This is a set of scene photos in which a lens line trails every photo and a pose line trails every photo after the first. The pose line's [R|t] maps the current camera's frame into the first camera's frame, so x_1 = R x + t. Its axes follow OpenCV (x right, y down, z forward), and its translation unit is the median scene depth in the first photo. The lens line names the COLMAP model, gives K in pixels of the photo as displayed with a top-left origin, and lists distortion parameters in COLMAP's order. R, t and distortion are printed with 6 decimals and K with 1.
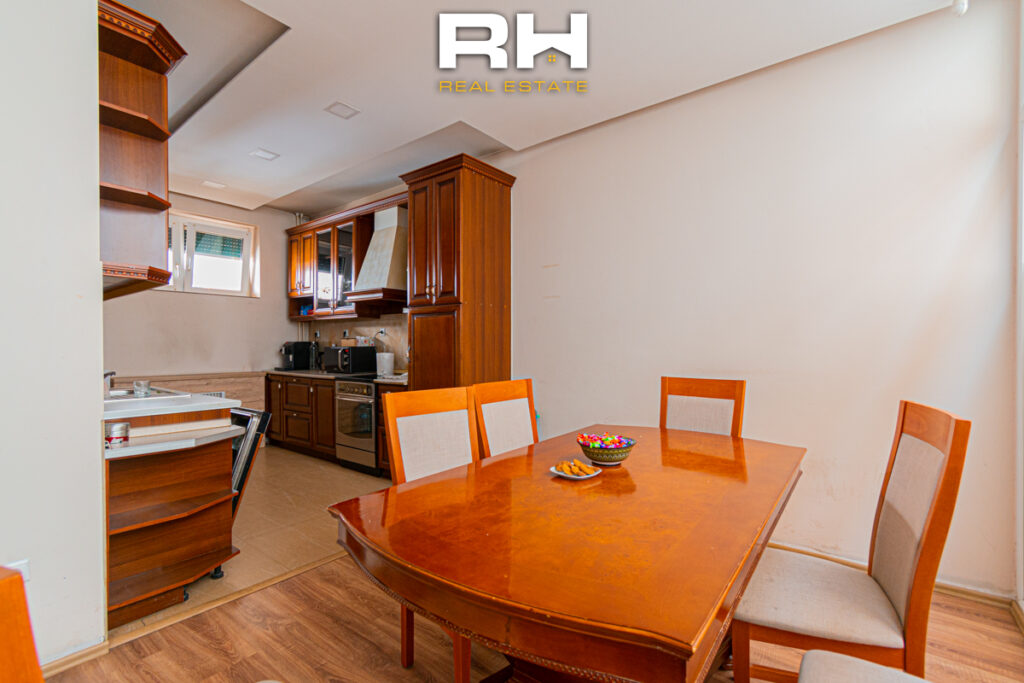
lens RADIAL K [[456.8, 0, 507.0], [0, 456.8, 343.4], [0, 0, 1]] dist [-0.000100, 0.000029]
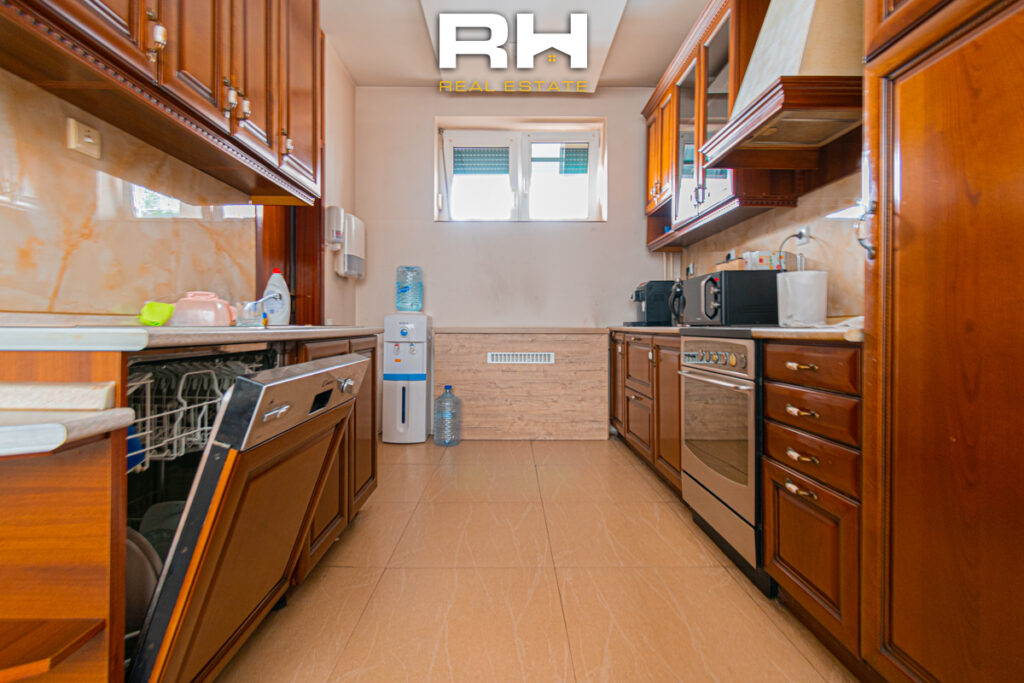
lens RADIAL K [[456.8, 0, 508.7], [0, 456.8, 326.1], [0, 0, 1]] dist [-0.000100, 0.000029]
pose [[0.612857, -0.000207, -0.790194, -0.098334], [-0.000113, 1.000000, -0.000350, 0.064402], [0.790194, 0.000304, 0.612857, 0.511242]]
